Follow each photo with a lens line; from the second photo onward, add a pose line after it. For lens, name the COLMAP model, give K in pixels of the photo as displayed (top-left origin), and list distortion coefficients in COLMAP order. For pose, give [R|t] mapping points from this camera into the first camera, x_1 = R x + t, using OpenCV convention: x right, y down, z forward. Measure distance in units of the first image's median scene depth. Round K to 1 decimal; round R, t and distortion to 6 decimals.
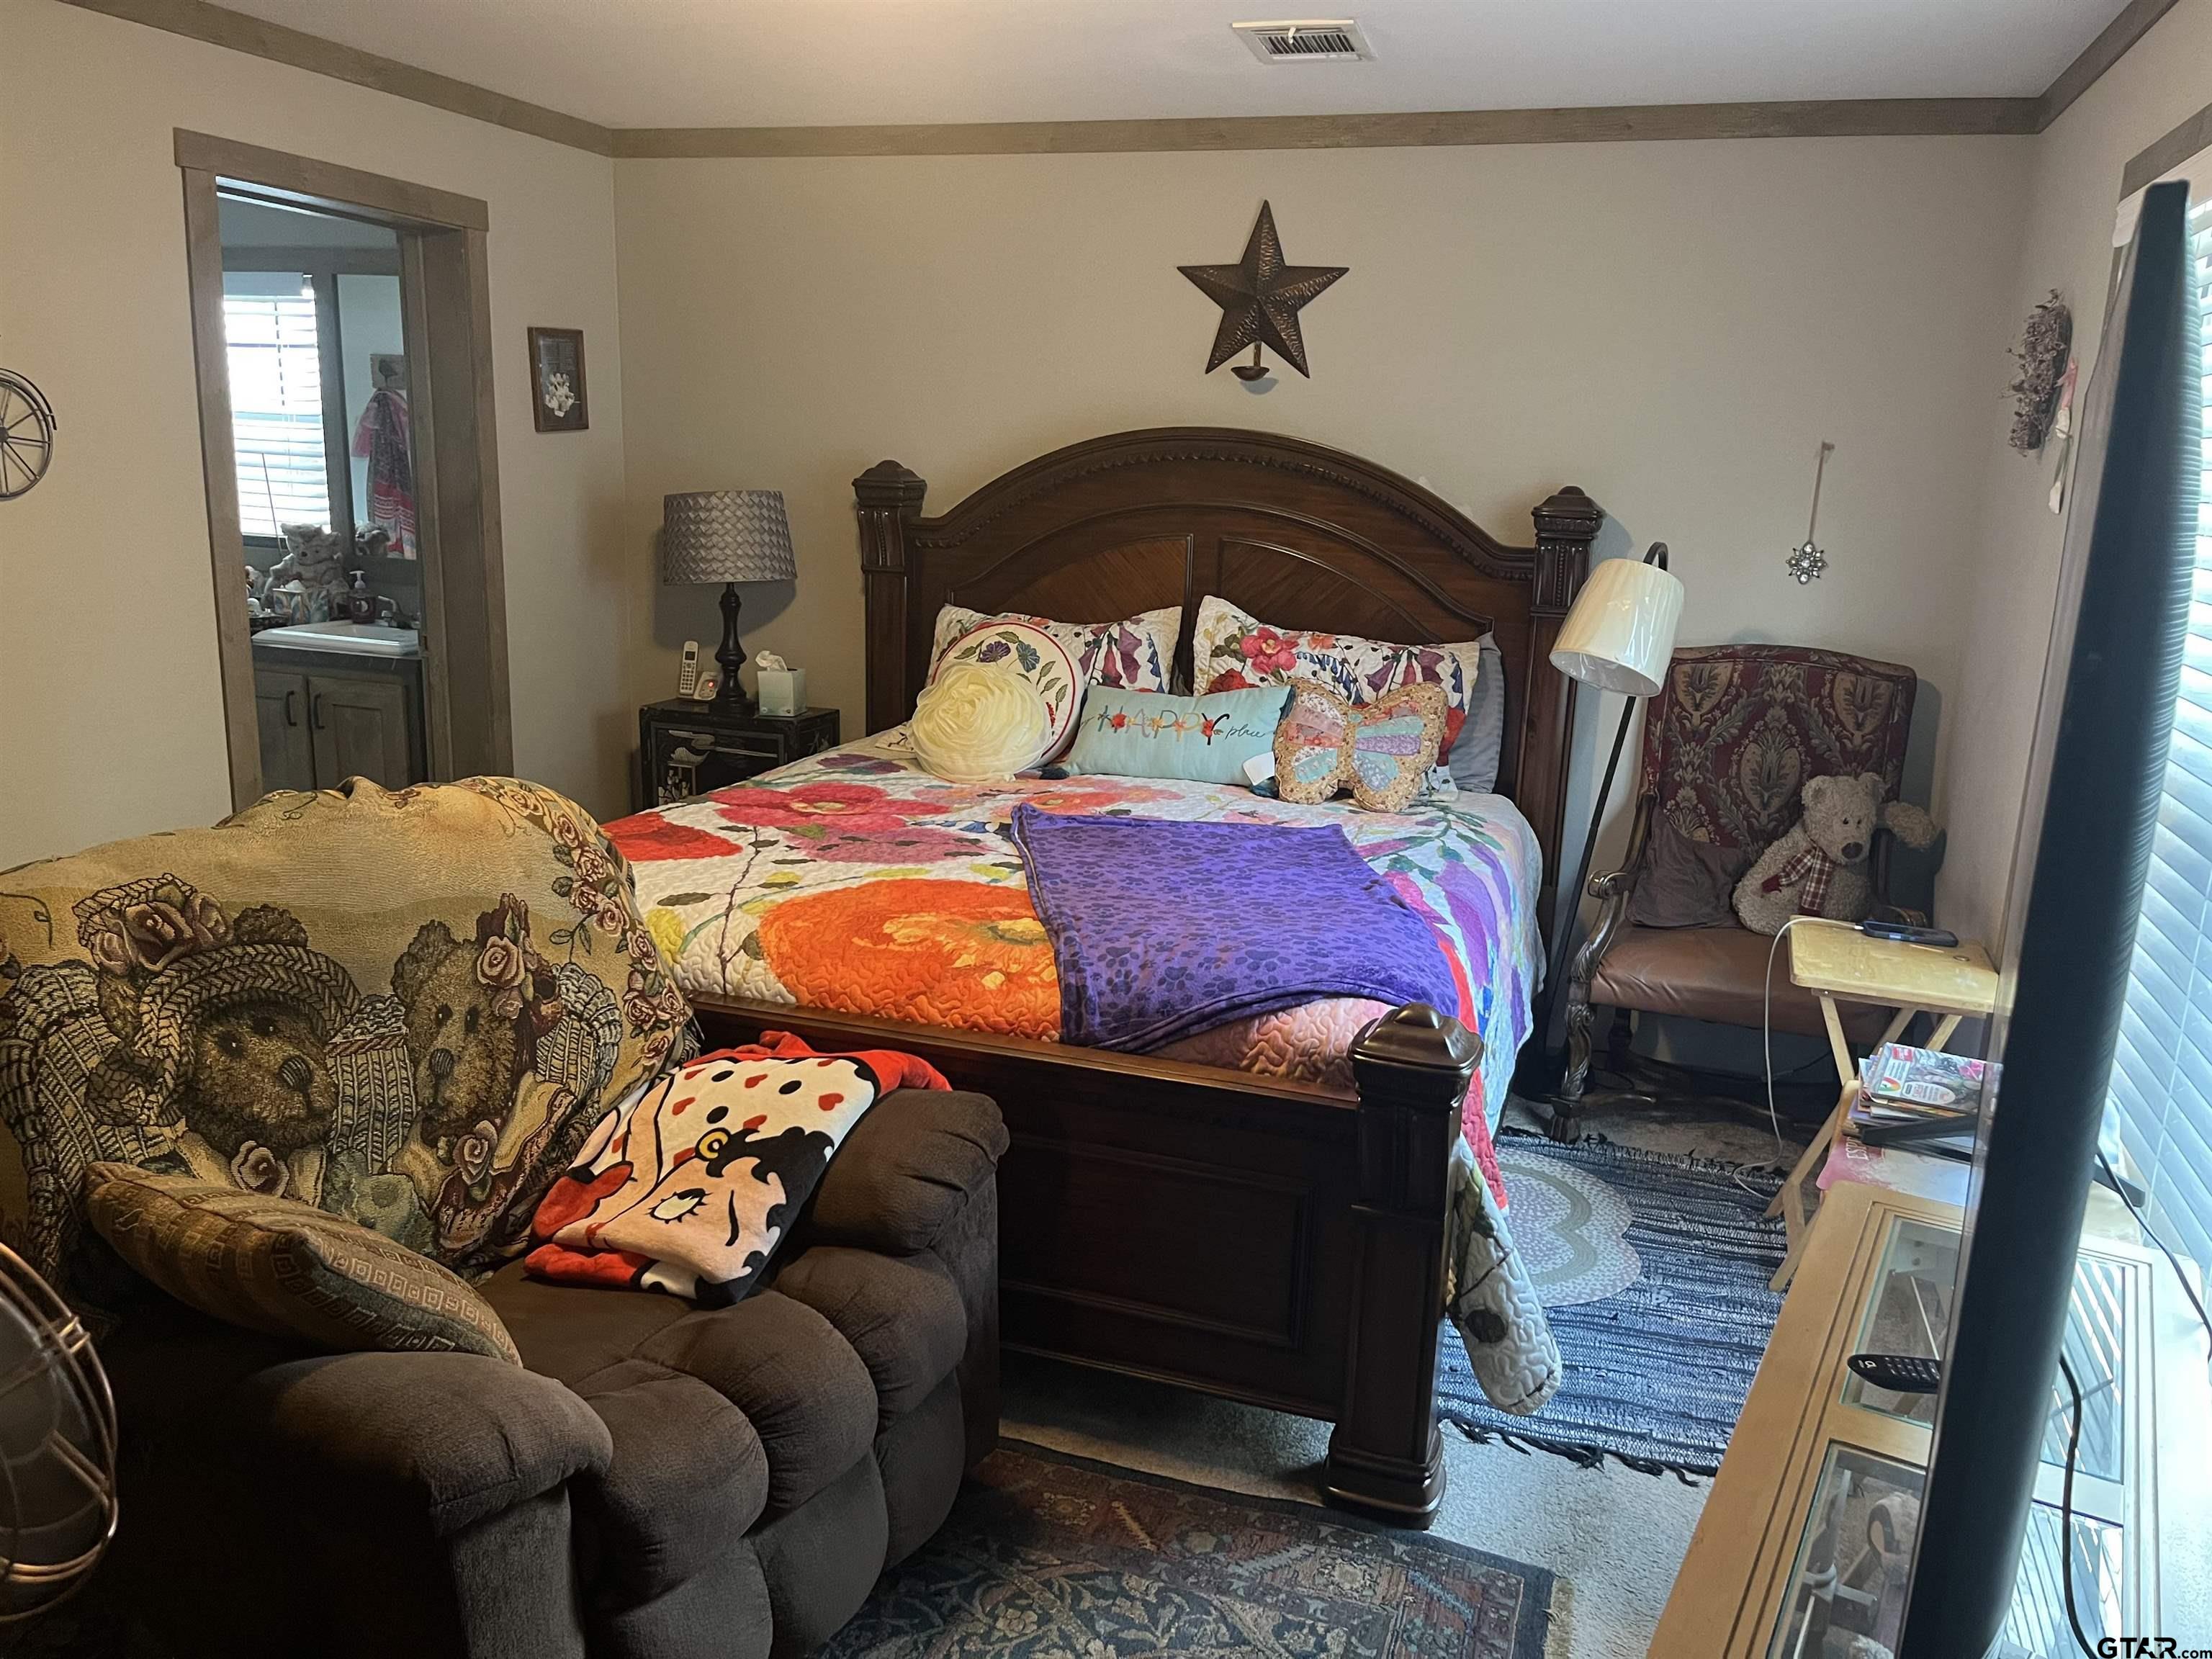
lens RADIAL K [[1665.7, 0, 1111.8], [0, 1665.7, 829.2], [0, 0, 1]] dist [0.041478, -0.065243]
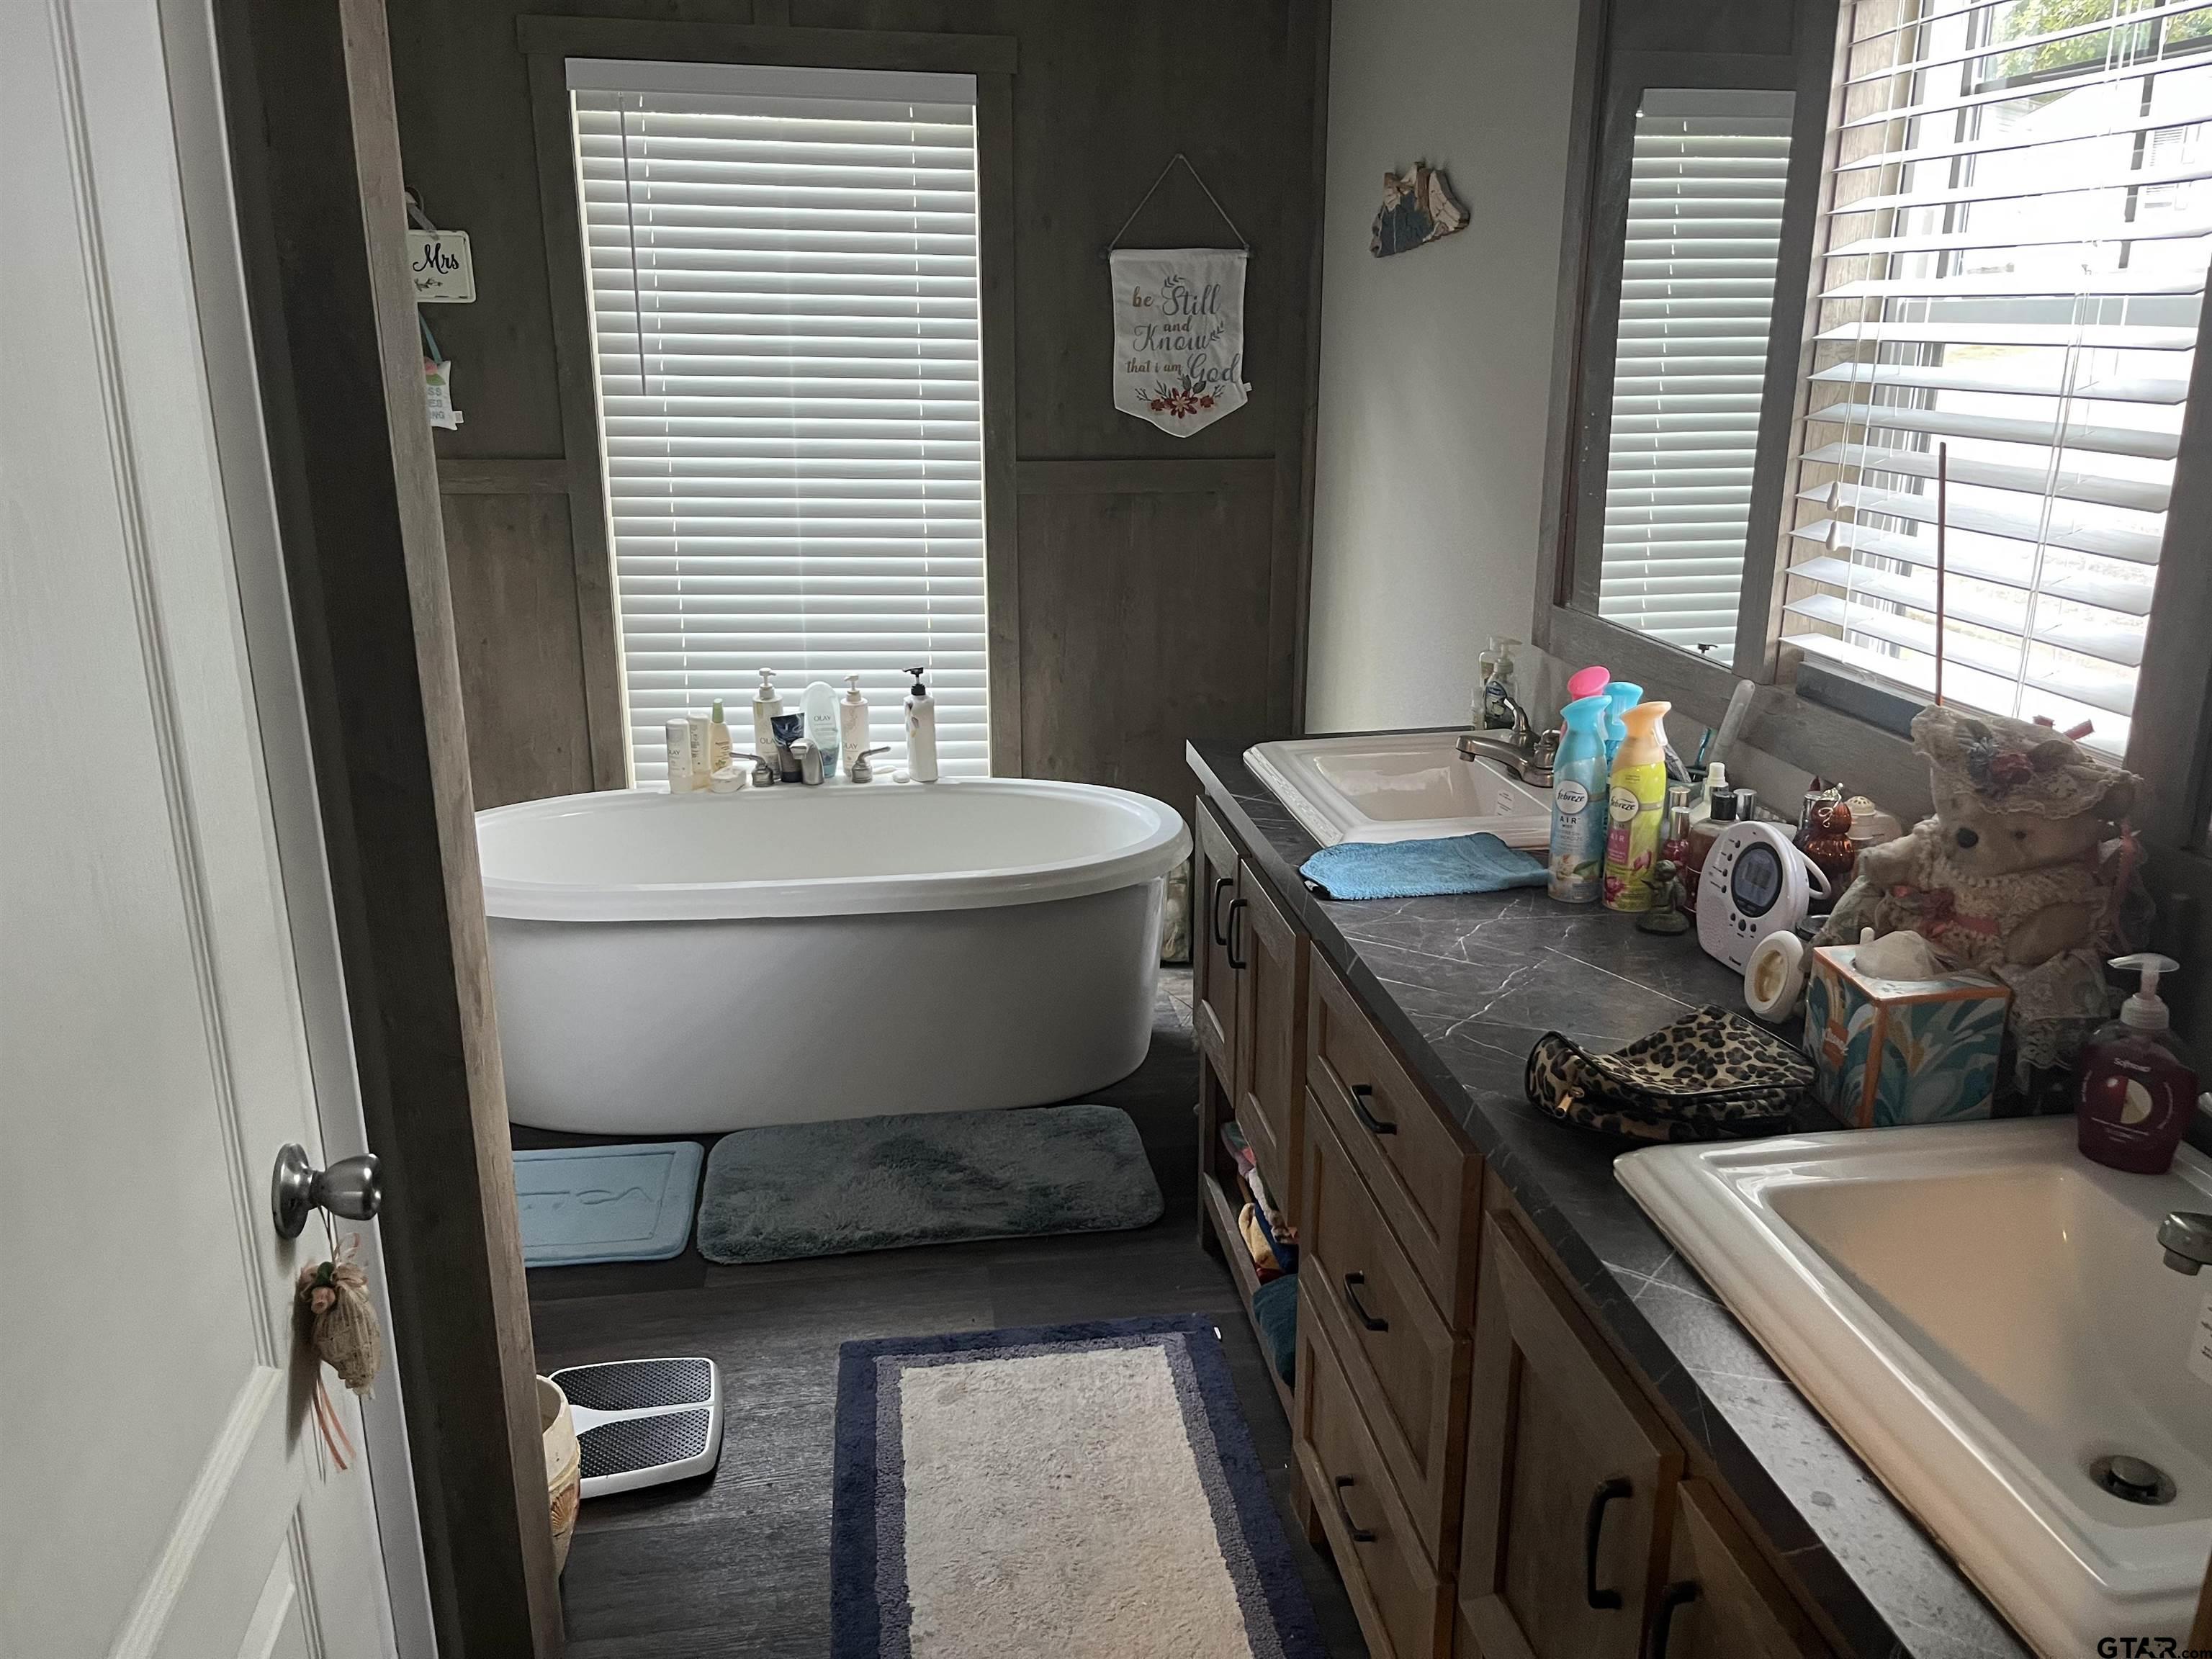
lens RADIAL K [[1665.7, 0, 1111.0], [0, 1665.7, 833.7], [0, 0, 1]] dist [0.041478, -0.065243]
pose [[0.428787, 0.215016, -0.877445, -0.308488], [-0.180464, 0.972074, 0.150016, -0.178062], [0.885198, 0.094022, 0.455615, 0.758095]]
